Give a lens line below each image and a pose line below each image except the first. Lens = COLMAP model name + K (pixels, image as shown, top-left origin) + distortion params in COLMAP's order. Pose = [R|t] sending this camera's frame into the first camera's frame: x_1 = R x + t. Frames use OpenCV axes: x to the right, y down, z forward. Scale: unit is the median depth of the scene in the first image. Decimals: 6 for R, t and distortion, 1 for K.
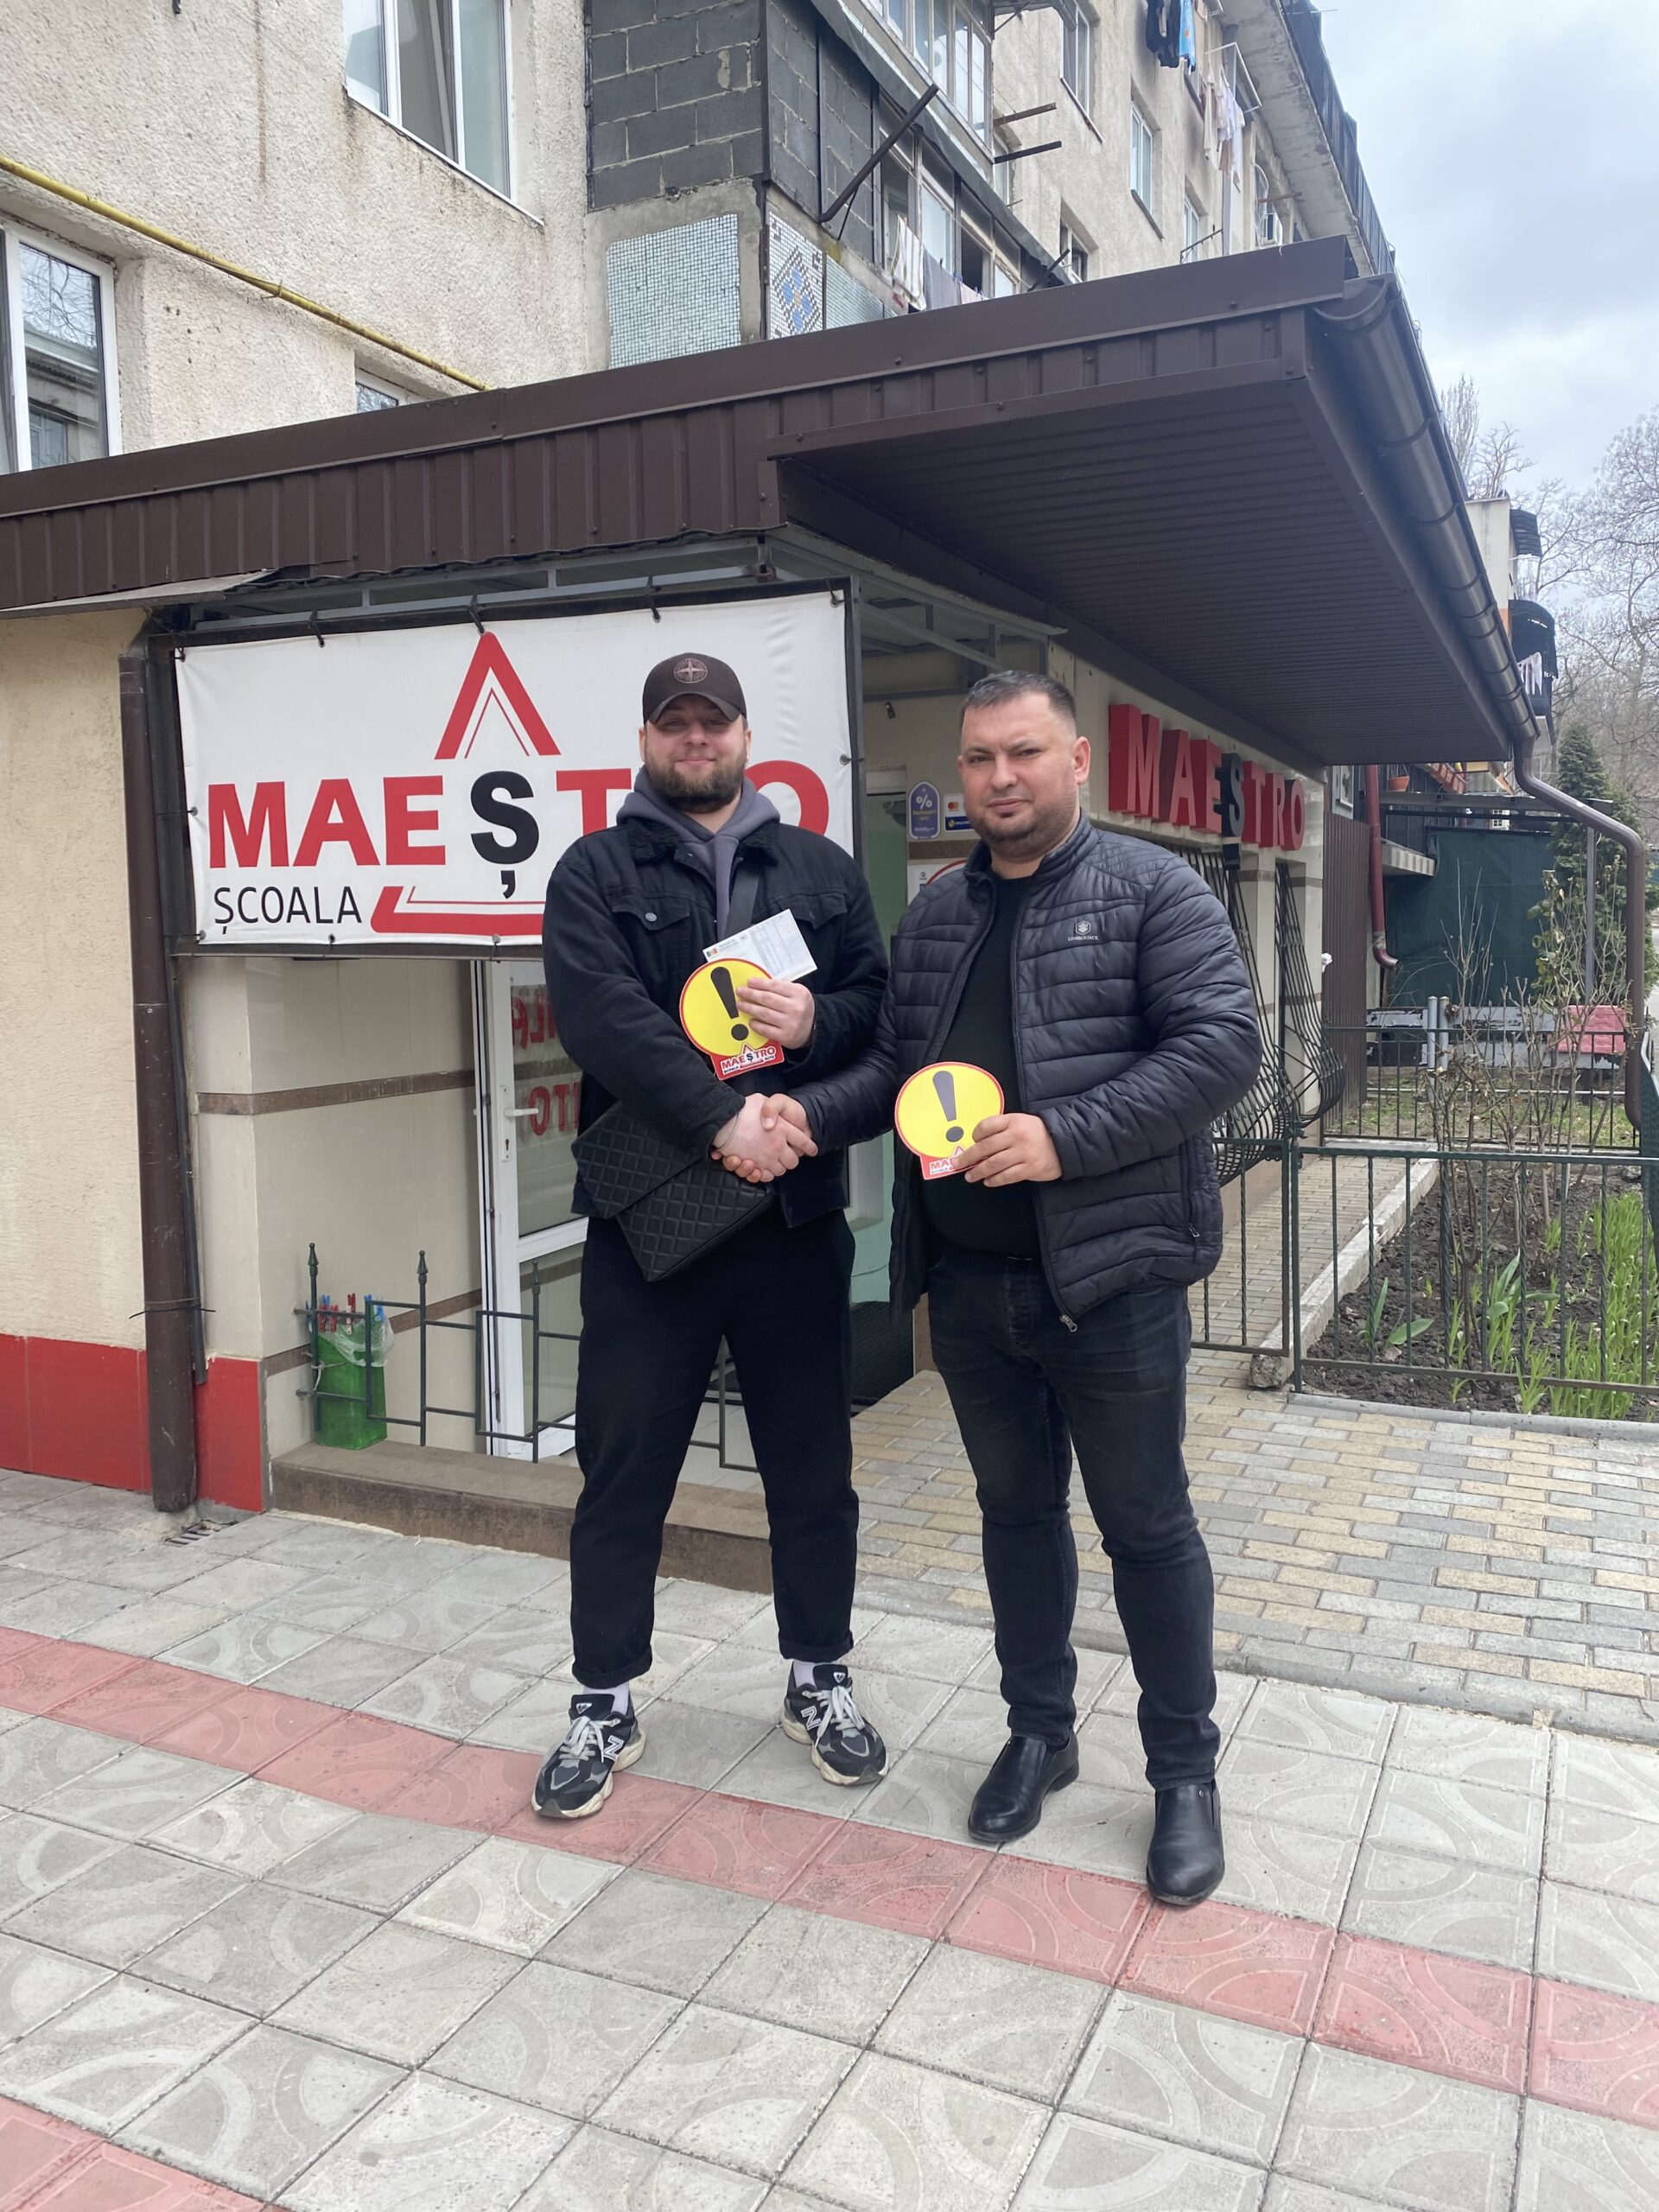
lens RADIAL K [[1687.9, 0, 836.3], [0, 1687.9, 1083.3], [0, 0, 1]] dist [0.025769, -0.025740]
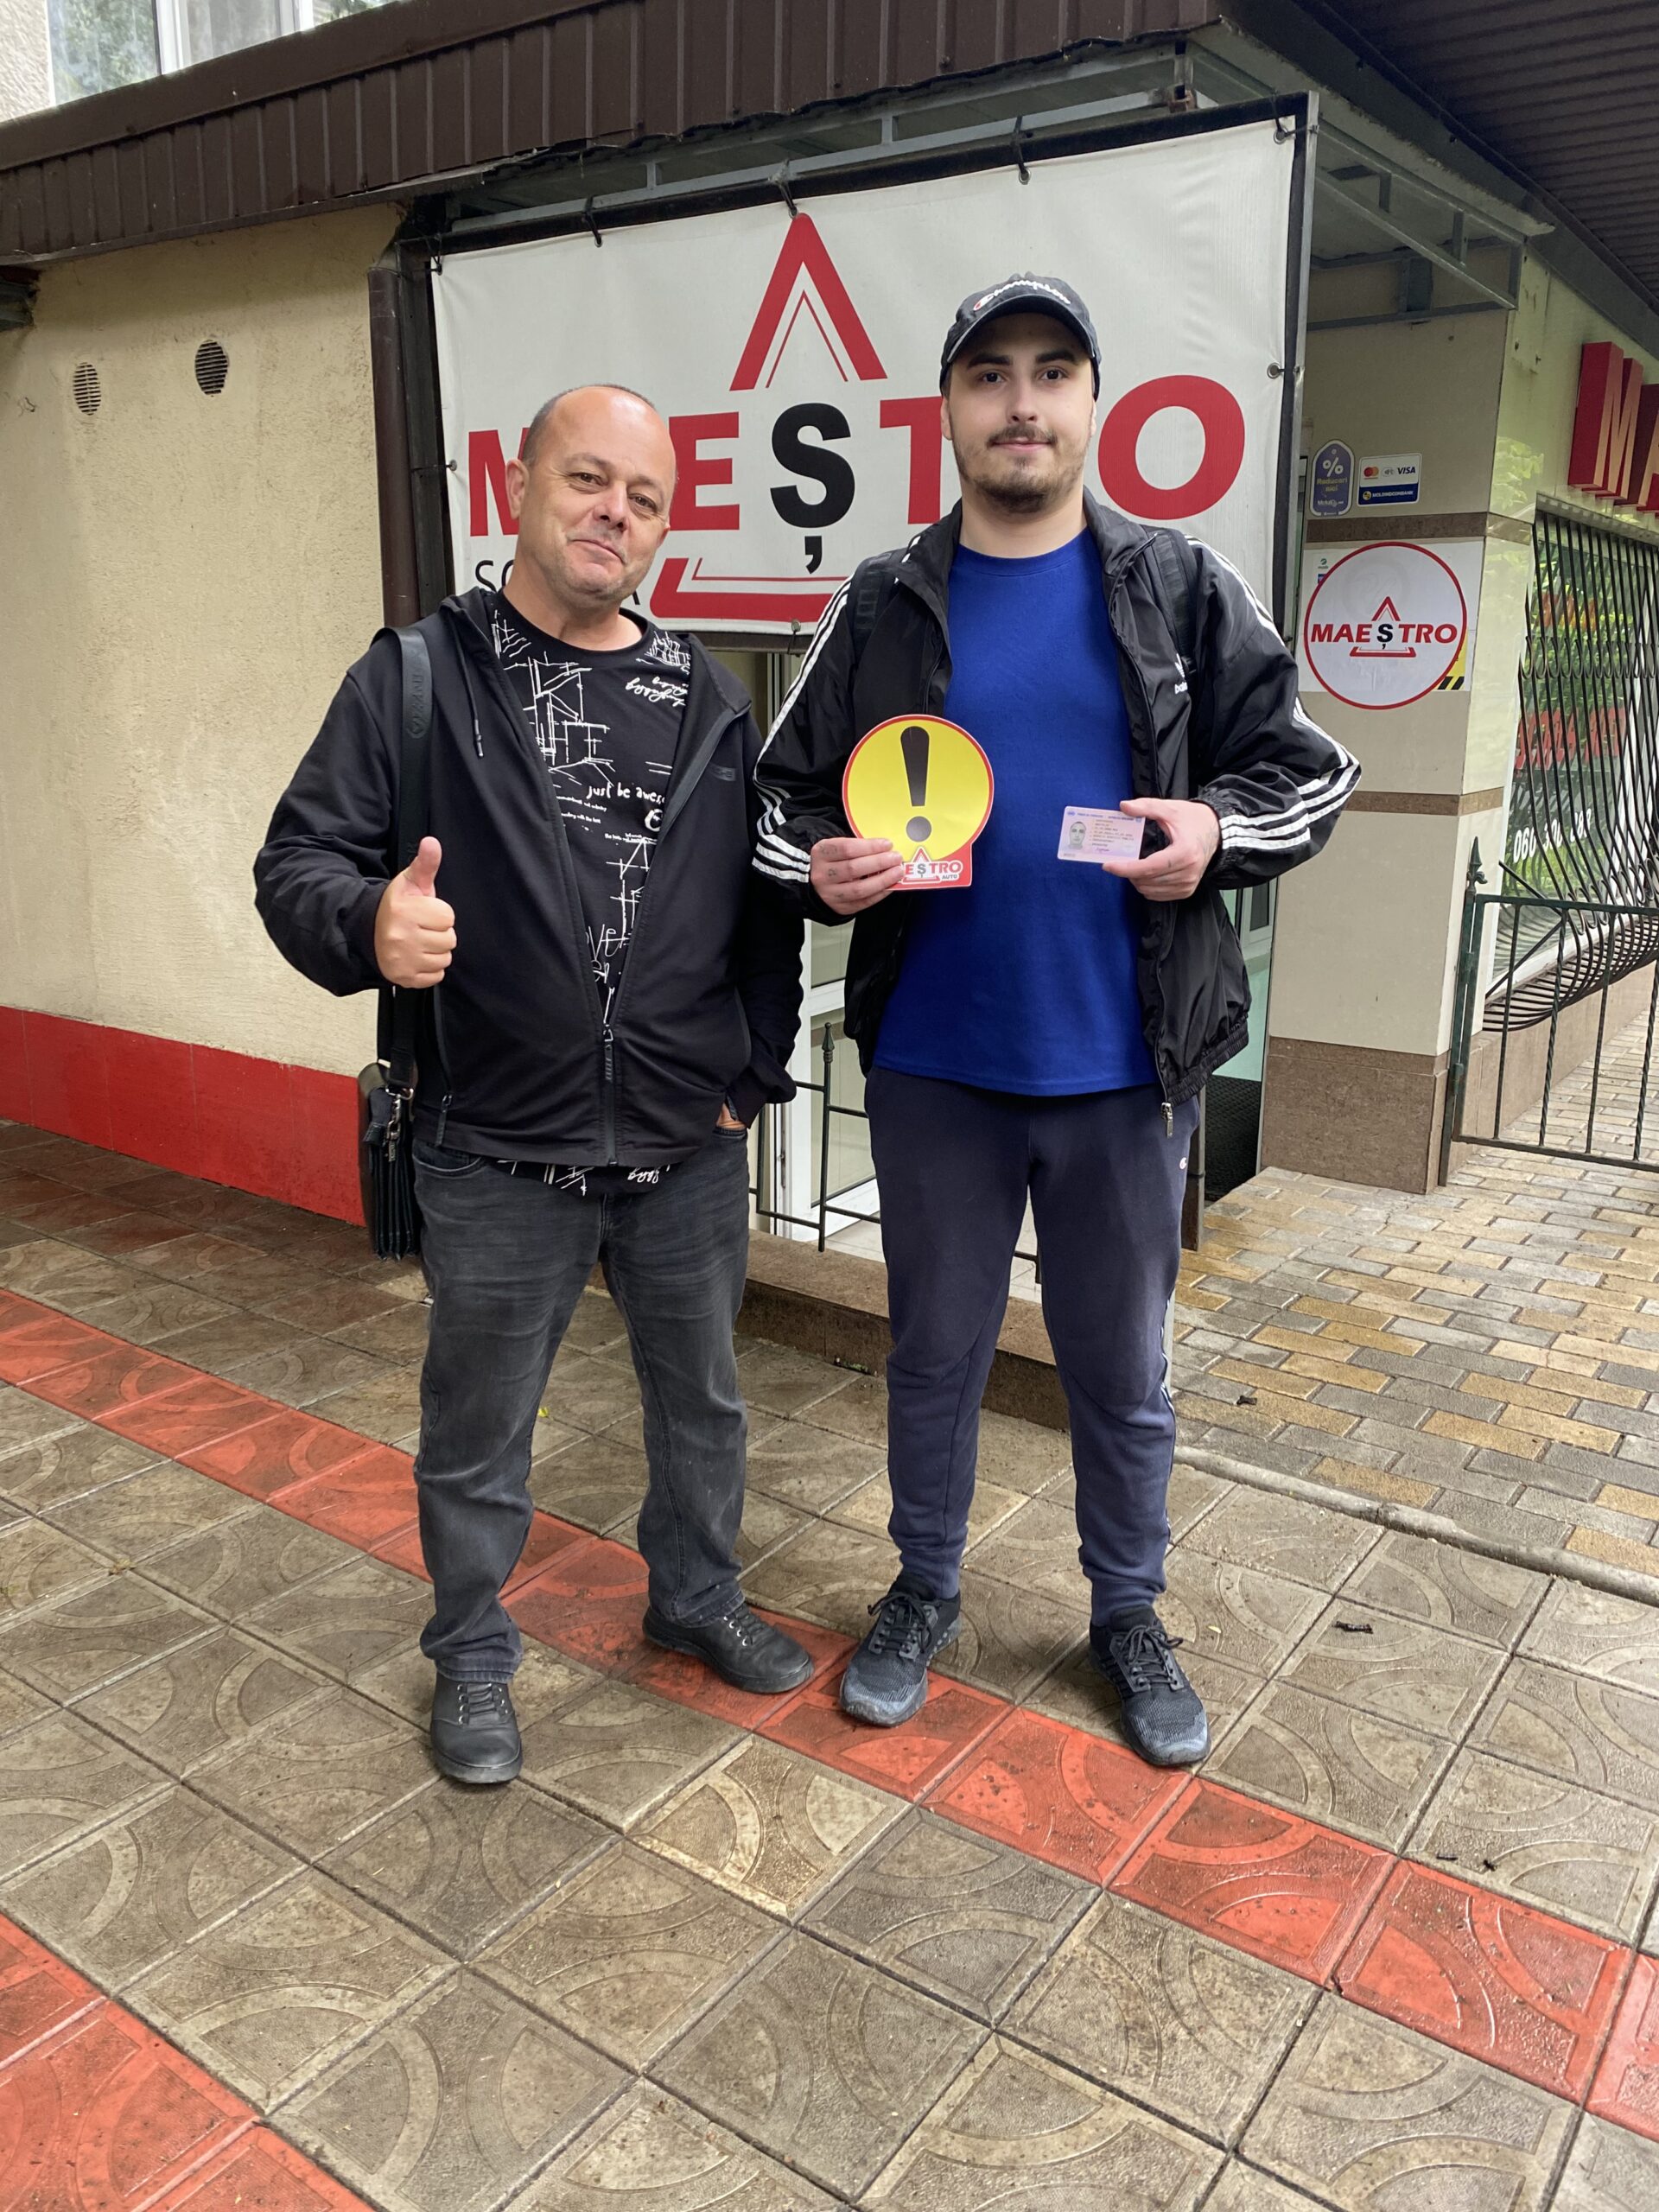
lens RADIAL K [[1687.9, 0, 814.6], [0, 1687.9, 1085.8], [0, 0, 1]] dist [0.025769, -0.025740]
pose [[0.981178, 0.066600, -0.181258, -0.030276], [-0.037207, 0.986257, 0.160976, 0.000960], [0.189488, -0.151202, 0.970171, 0.172942]]
